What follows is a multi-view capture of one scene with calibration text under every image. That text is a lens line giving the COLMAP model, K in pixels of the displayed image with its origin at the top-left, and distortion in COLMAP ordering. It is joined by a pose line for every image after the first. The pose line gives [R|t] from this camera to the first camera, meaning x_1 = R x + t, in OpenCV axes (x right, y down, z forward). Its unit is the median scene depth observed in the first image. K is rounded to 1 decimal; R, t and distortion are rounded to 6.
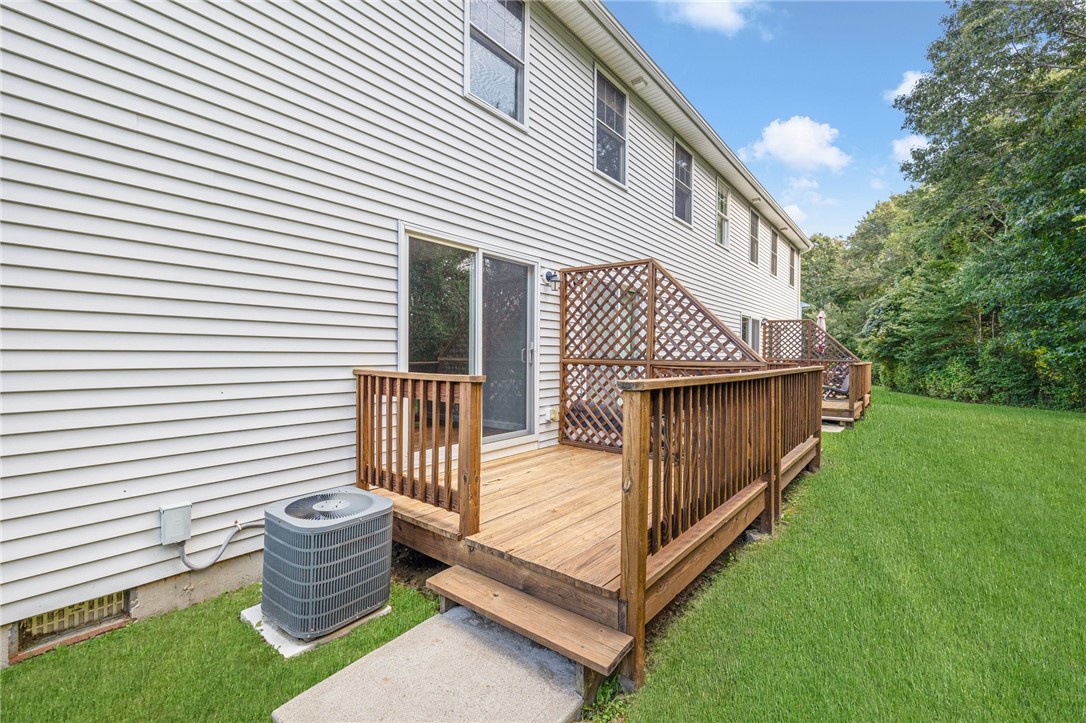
lens RADIAL K [[475.1, 0, 548.7], [0, 475.1, 356.8], [0, 0, 1]] dist [0.000947, 0.000308]
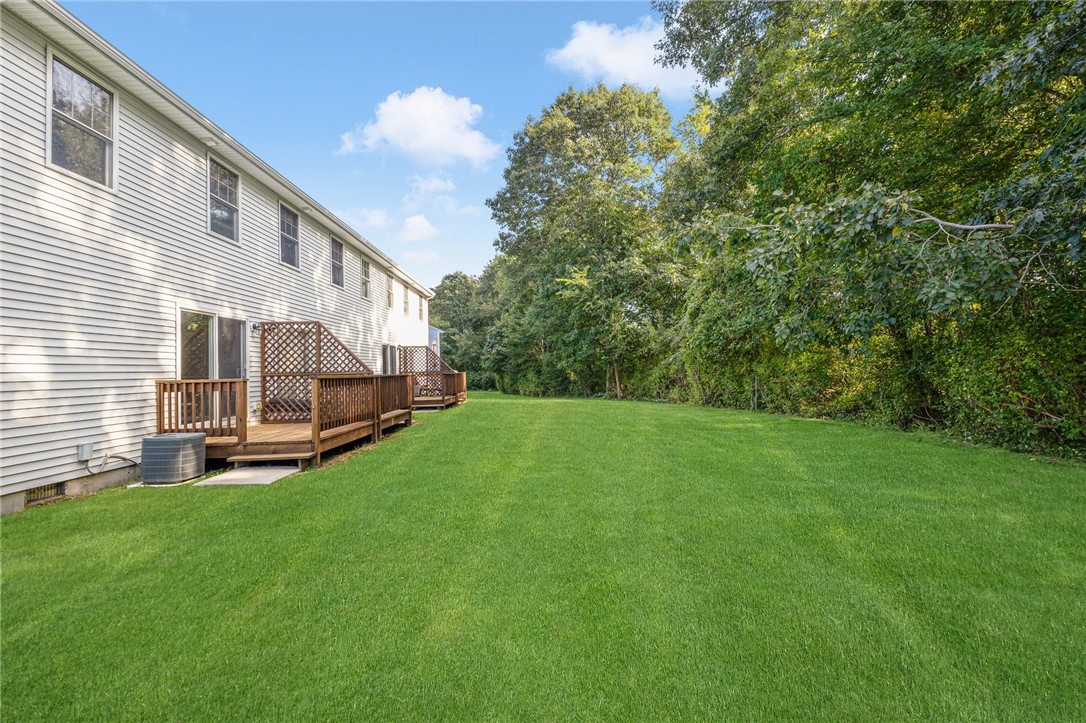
lens RADIAL K [[475.1, 0, 541.4], [0, 475.1, 358.1], [0, 0, 1]] dist [0.000947, 0.000308]
pose [[0.790981, -0.011559, 0.611731, -0.226888], [0.032671, 0.999193, -0.023363, 0.020694], [-0.610968, 0.038466, 0.790720, -0.984577]]
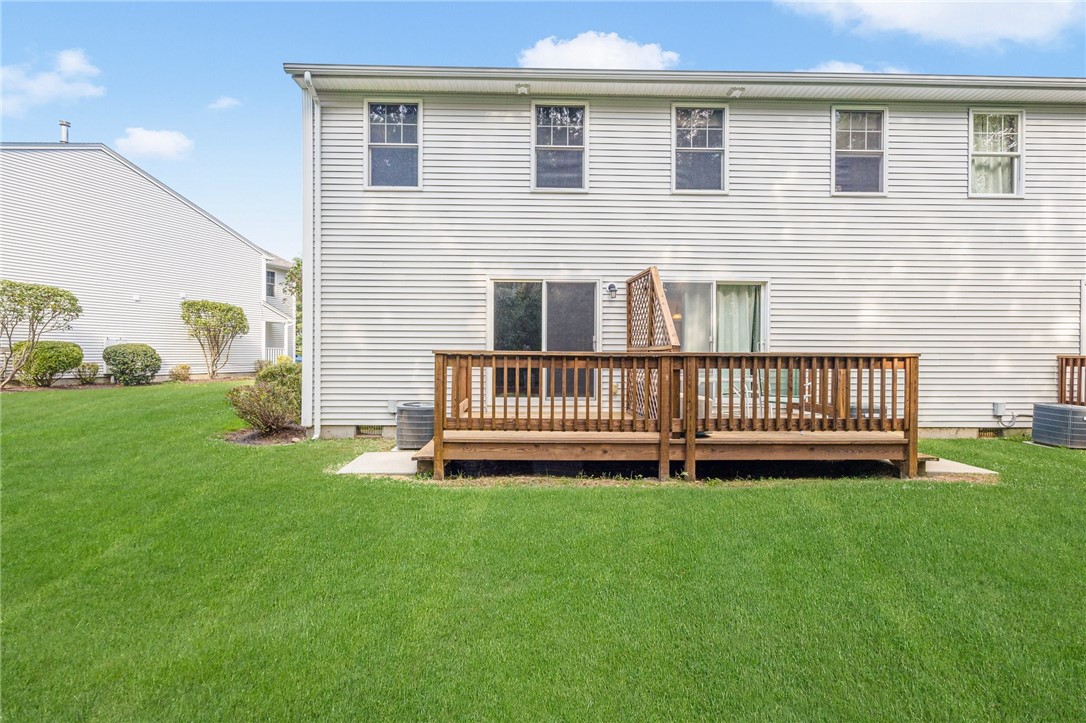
lens RADIAL K [[475.1, 0, 548.4], [0, 475.1, 351.5], [0, 0, 1]] dist [0.000947, 0.000308]
pose [[0.620898, 0.001895, -0.783889, 0.939305], [-0.002129, 0.999997, 0.000731, 0.015663], [0.783888, 0.001215, 0.620900, -0.001935]]
